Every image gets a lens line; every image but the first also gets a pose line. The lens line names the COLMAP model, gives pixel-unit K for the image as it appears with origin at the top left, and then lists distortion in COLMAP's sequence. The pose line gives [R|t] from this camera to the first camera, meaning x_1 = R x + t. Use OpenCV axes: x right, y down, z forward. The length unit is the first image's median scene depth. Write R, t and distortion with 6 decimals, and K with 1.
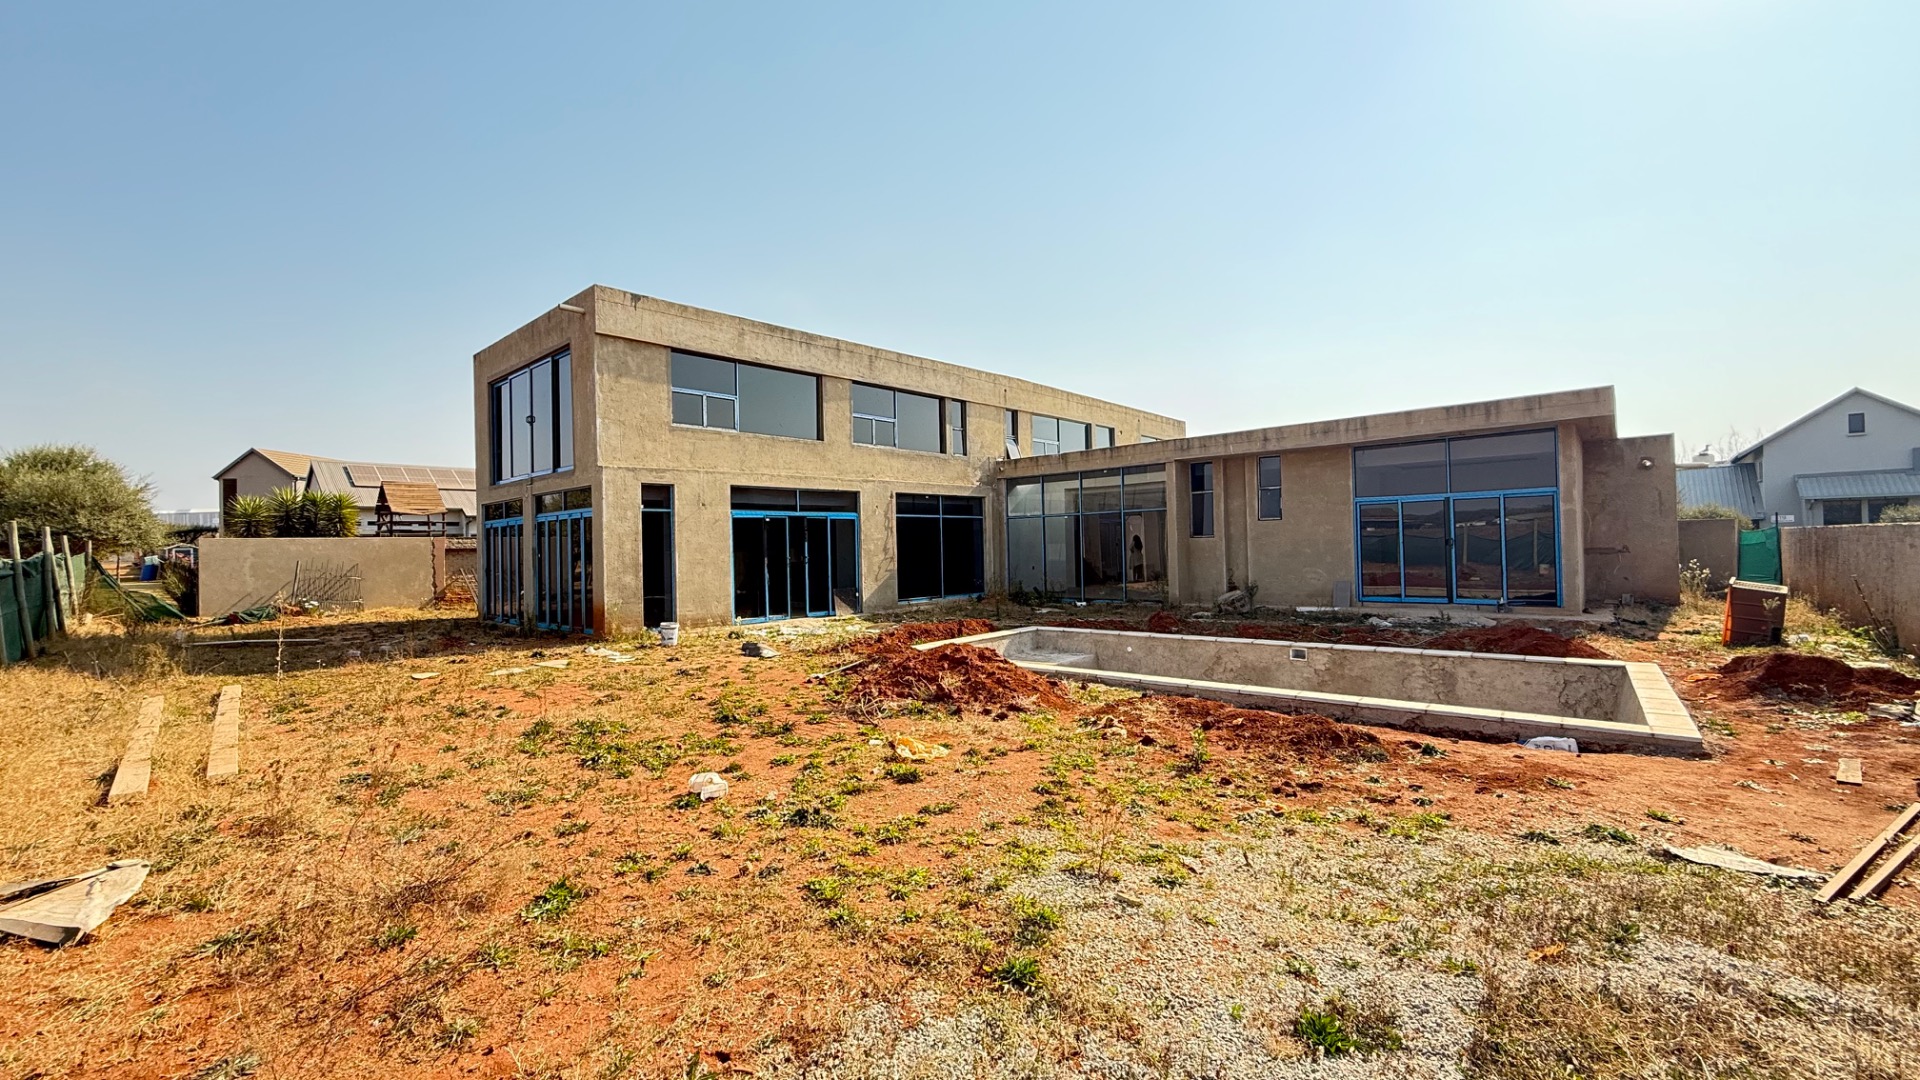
lens RADIAL K [[763.7, 0, 954.8], [0, 763.7, 539.6], [0, 0, 1]] dist [0.000047, 0.000383]
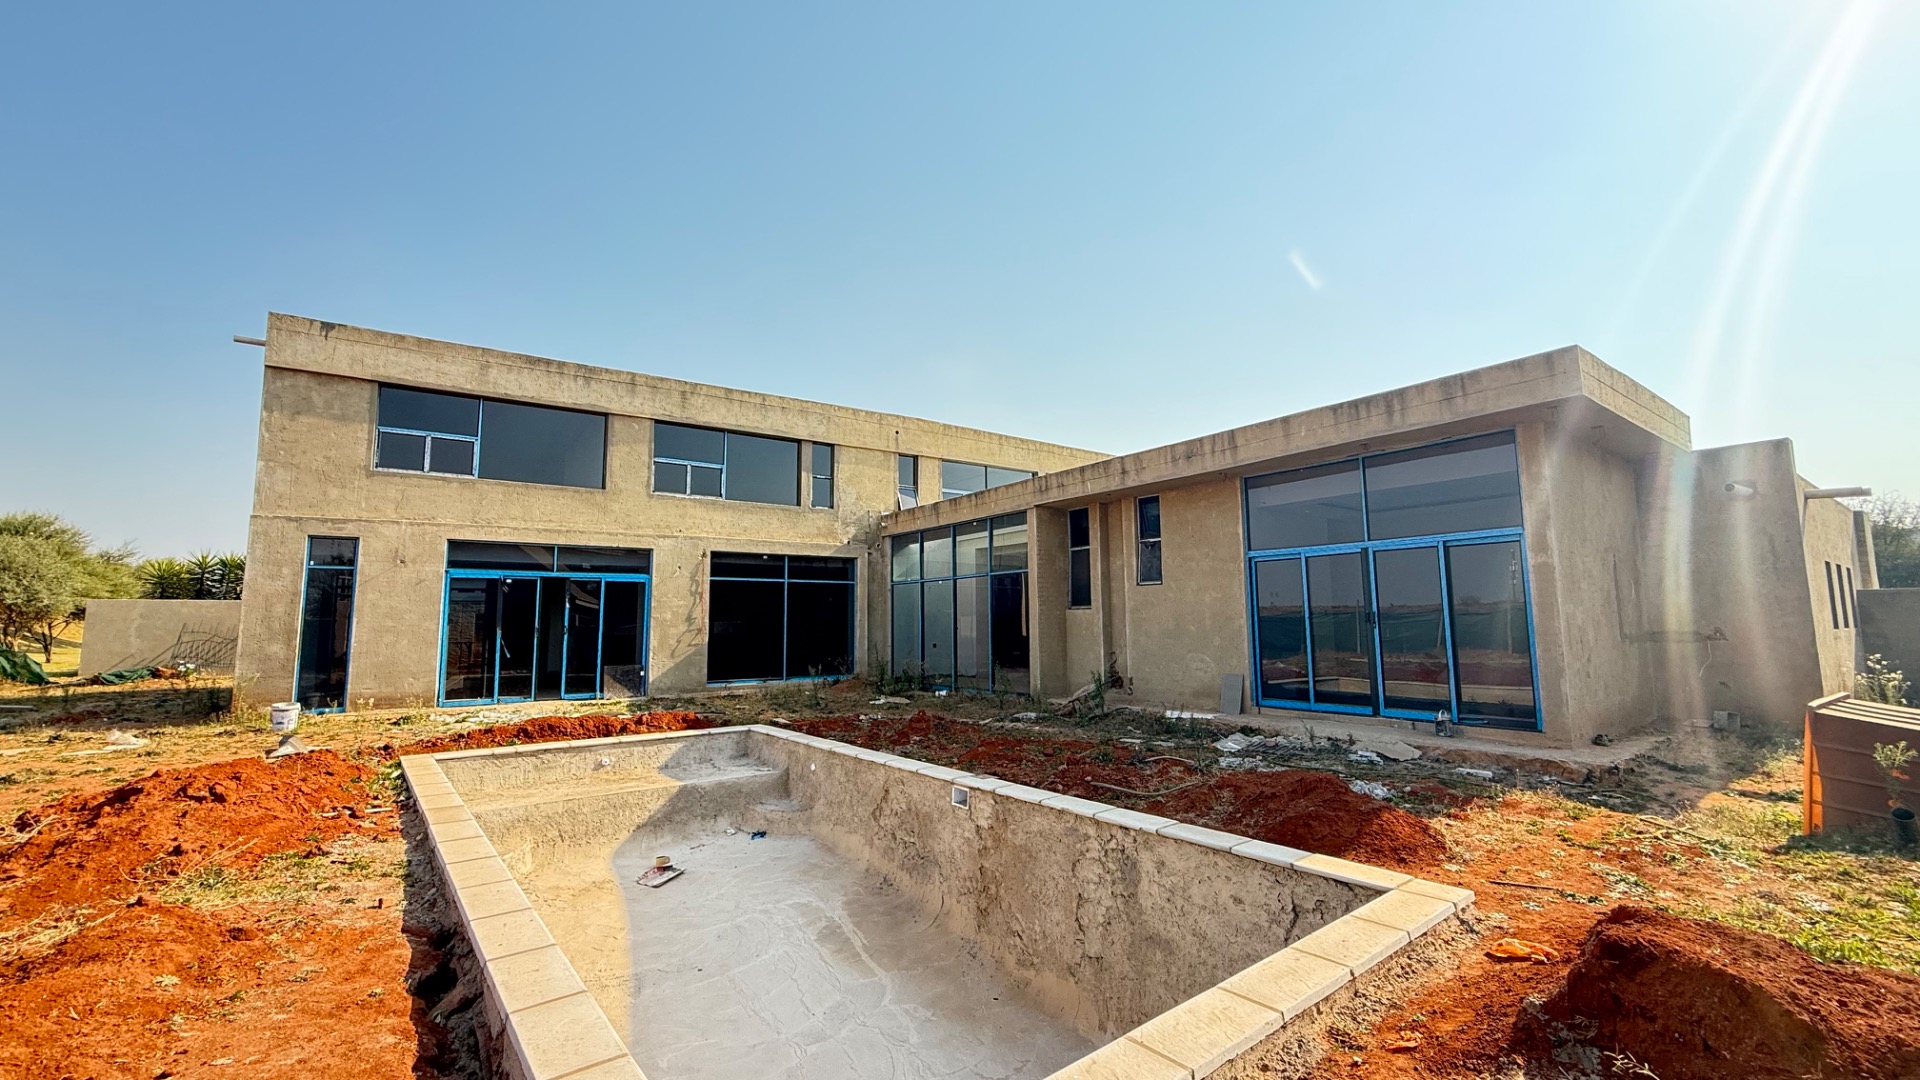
lens RADIAL K [[763.7, 0, 954.8], [0, 763.7, 539.6], [0, 0, 1]] dist [0.000047, 0.000383]
pose [[0.976308, -0.008822, -0.216205, 0.404005], [-0.012496, 0.995203, -0.097035, 0.004083], [0.216023, 0.097437, 0.971514, 0.273267]]
